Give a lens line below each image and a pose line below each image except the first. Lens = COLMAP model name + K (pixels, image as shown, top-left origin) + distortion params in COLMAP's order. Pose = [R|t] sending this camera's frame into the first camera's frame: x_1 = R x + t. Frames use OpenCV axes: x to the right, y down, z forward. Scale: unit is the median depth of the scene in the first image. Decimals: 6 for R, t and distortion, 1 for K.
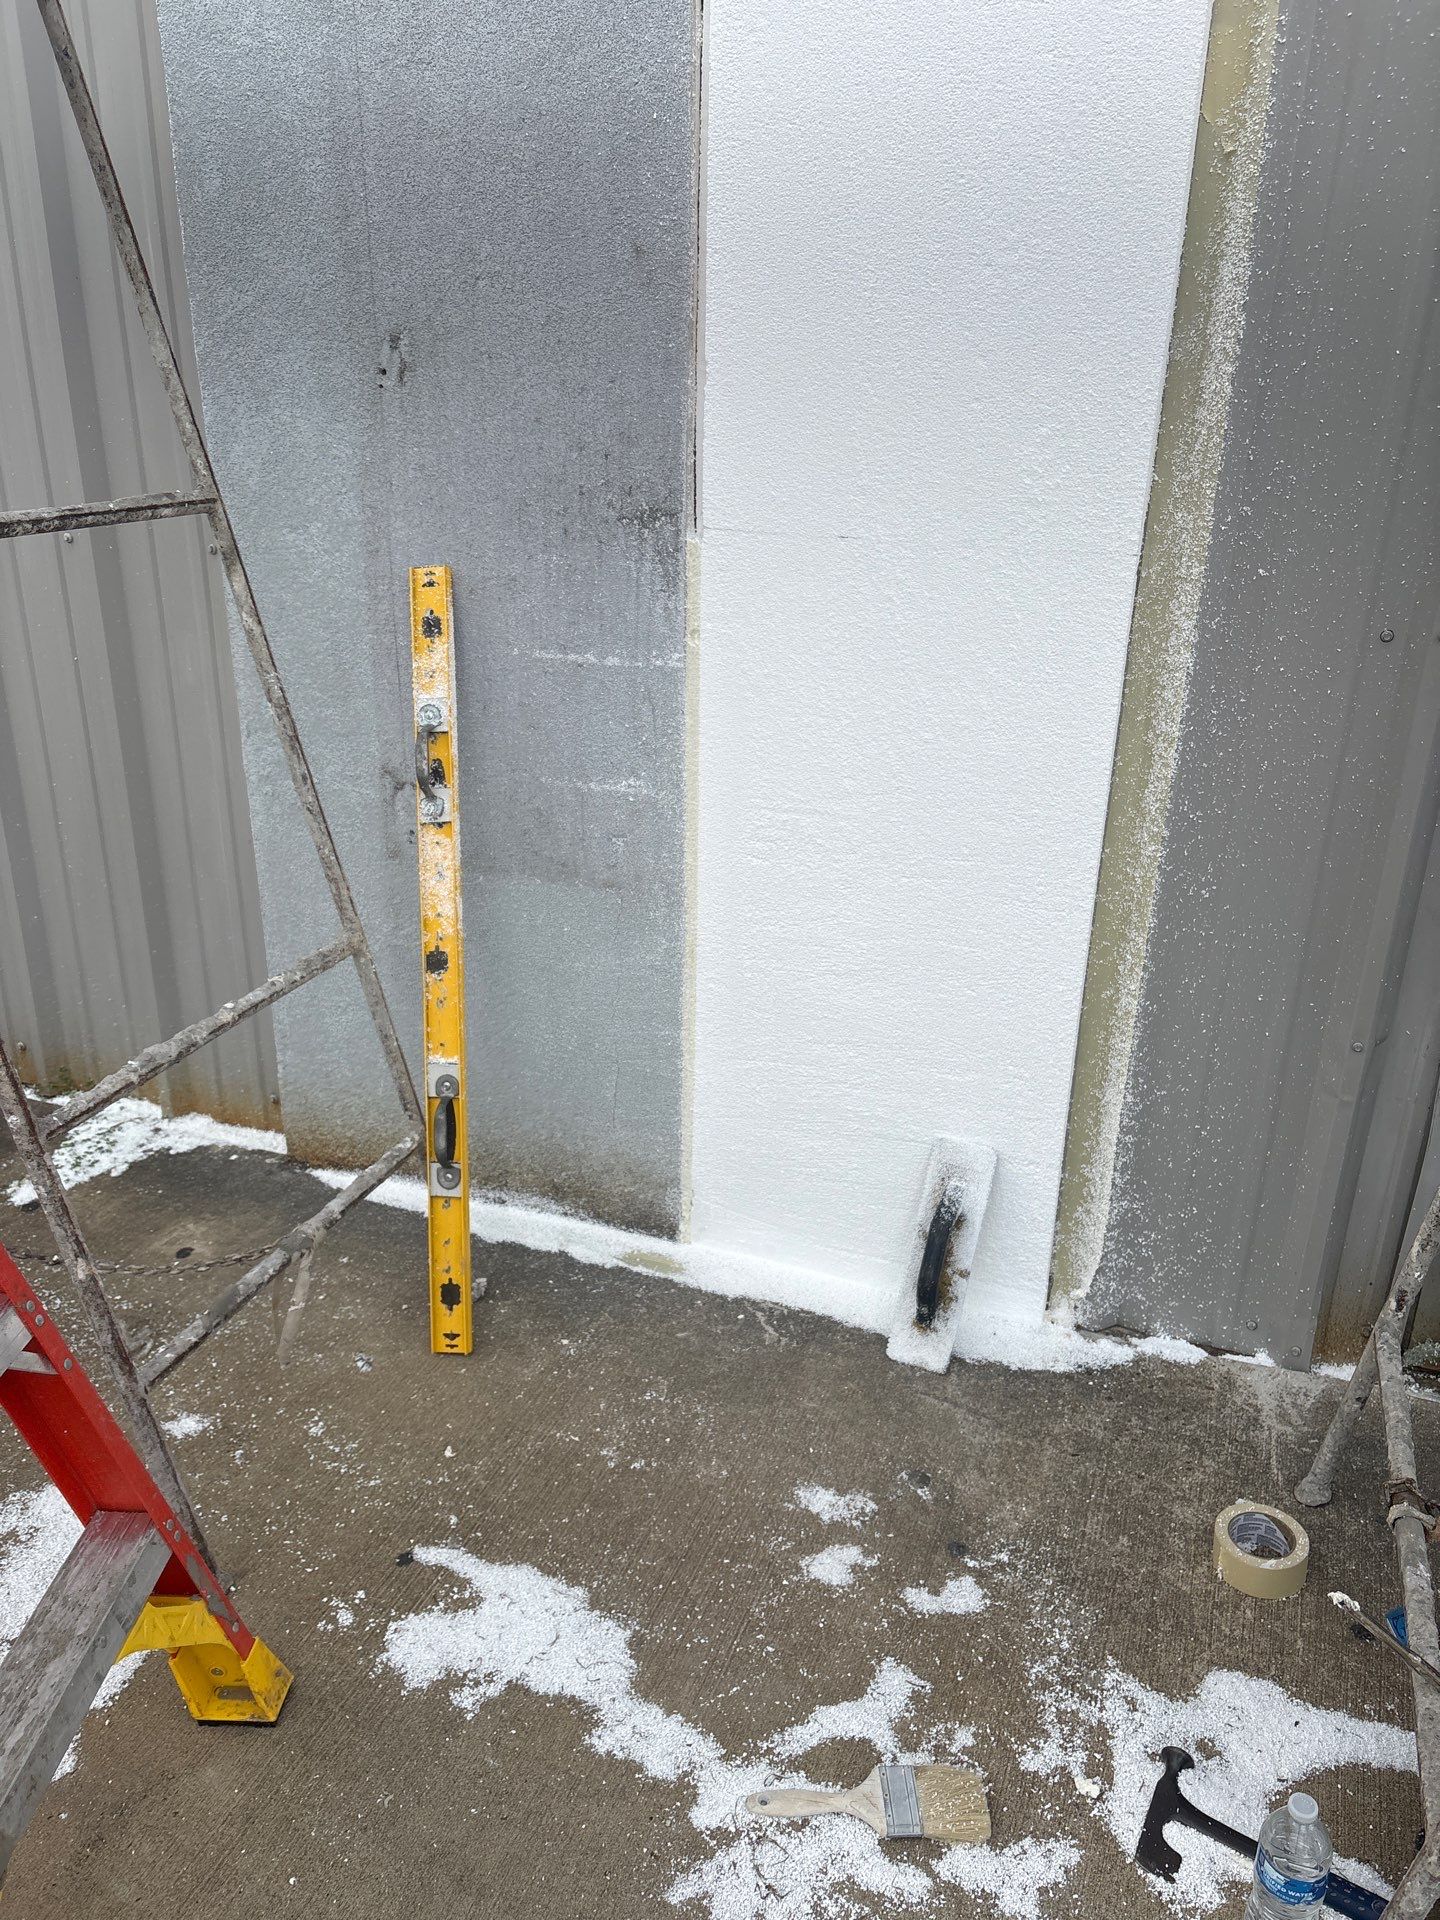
lens RADIAL K [[1456.5, 0, 741.7], [0, 1456.5, 958.3], [0, 0, 1]] dist [0.035365, -0.029062]
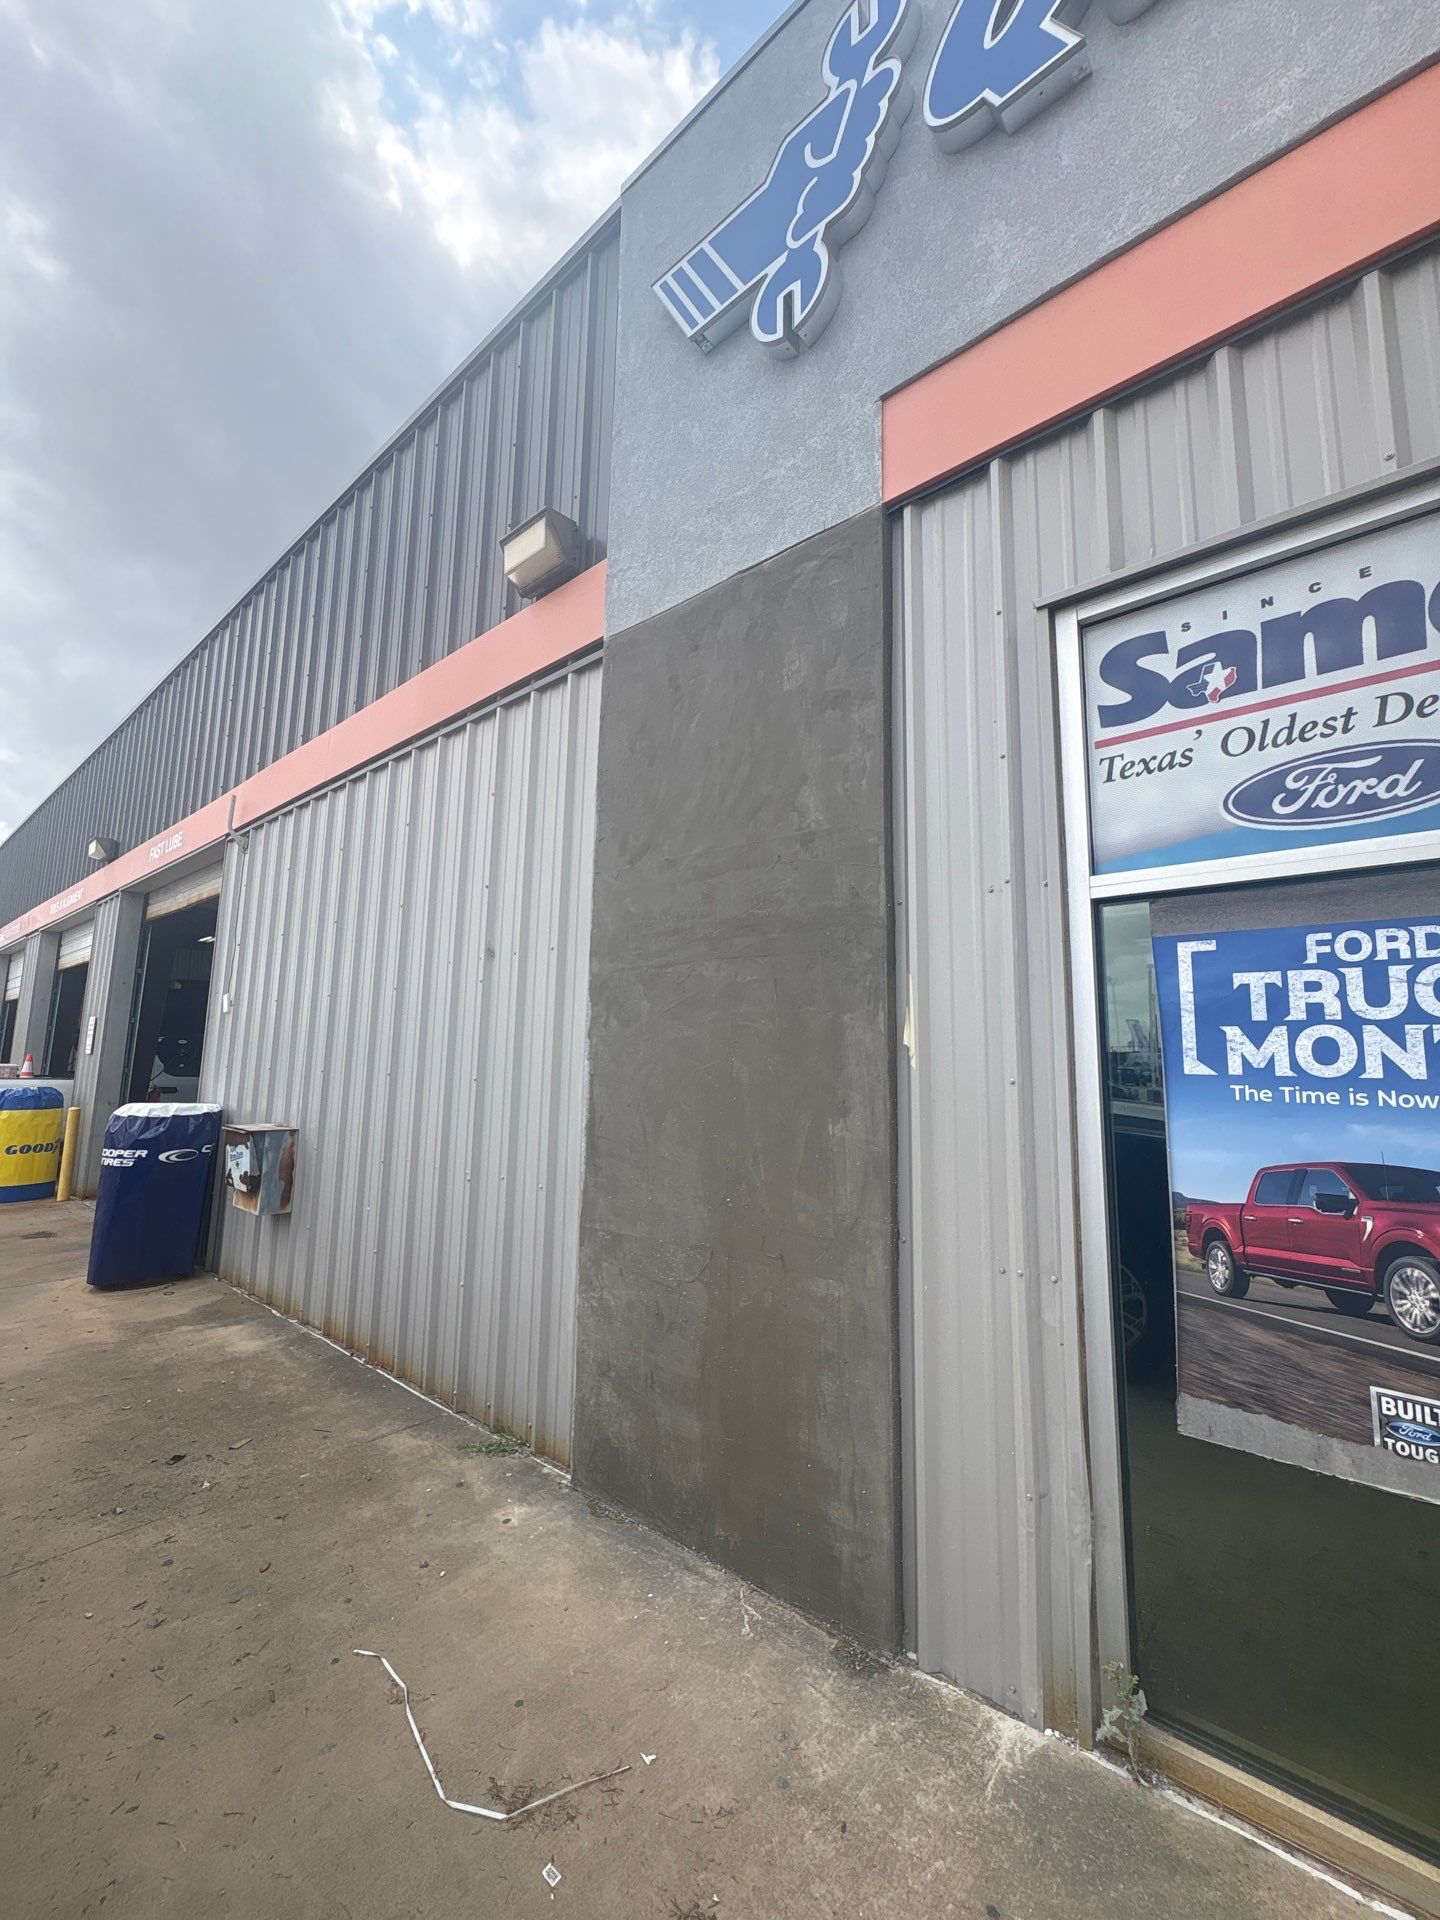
lens RADIAL K [[765.2, 0, 714.8], [0, 765.2, 962.8], [0, 0, 1]] dist [-0.001883, 0.000171]
pose [[0.938237, -0.054053, -0.341744, 0.408638], [-0.126170, 0.866255, -0.483409, -0.008177], [0.322167, 0.496670, 0.805933, -0.270173]]
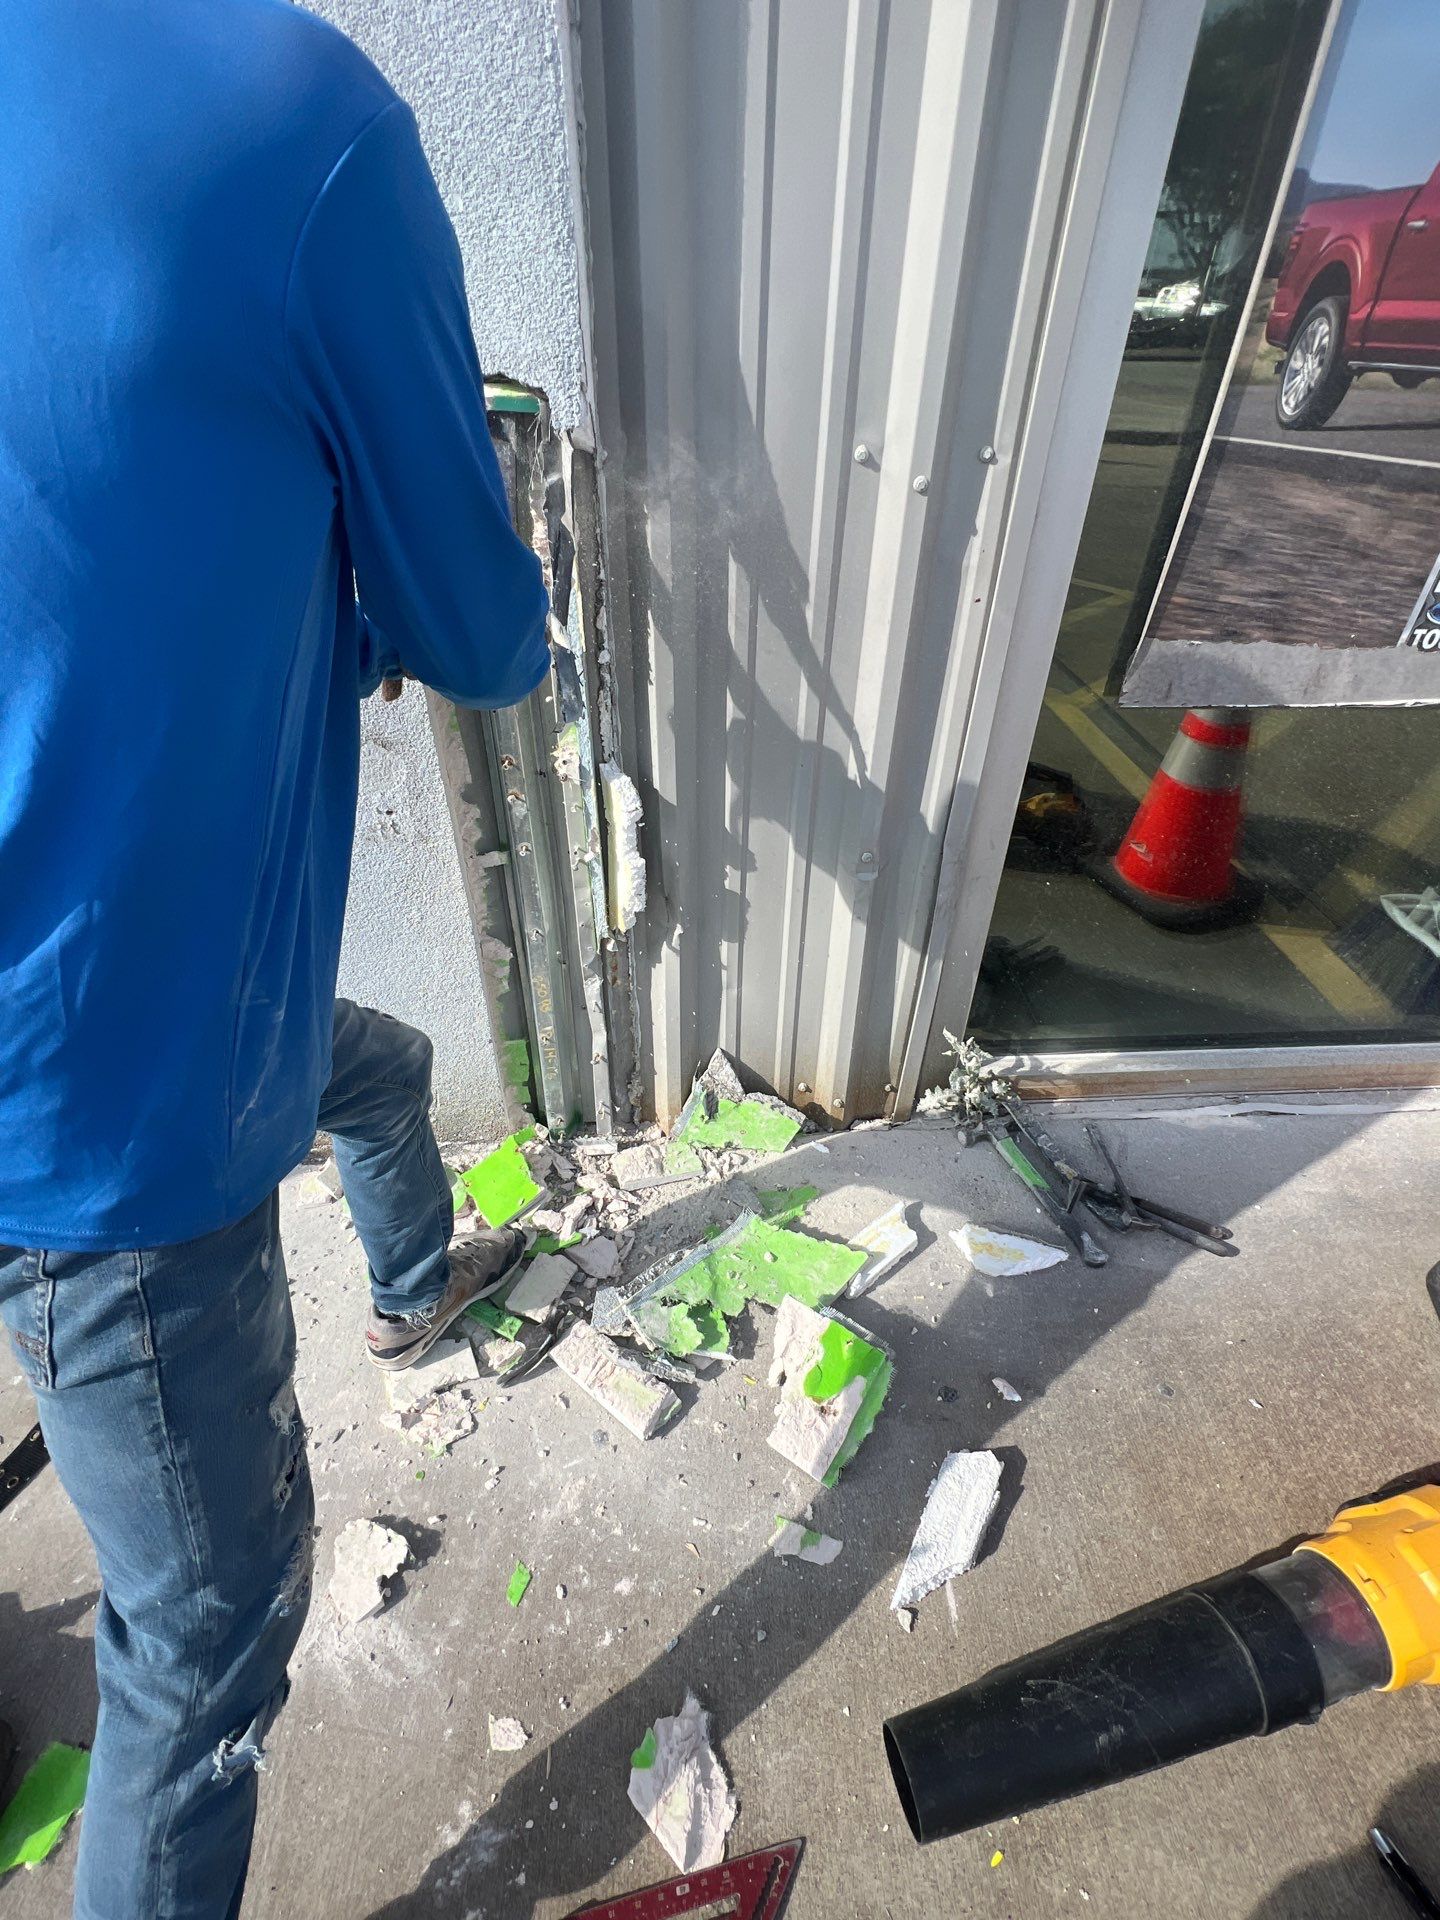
lens RADIAL K [[878.6, 0, 722.3], [0, 878.6, 954.5], [0, 0, 1]] dist [-0.003728, 0.001467]
pose [[0.923642, -0.239177, 0.299465, 0.109888], [0.156668, 0.948732, 0.274523, -0.080128], [-0.349771, -0.206644, 0.913761, 0.425107]]
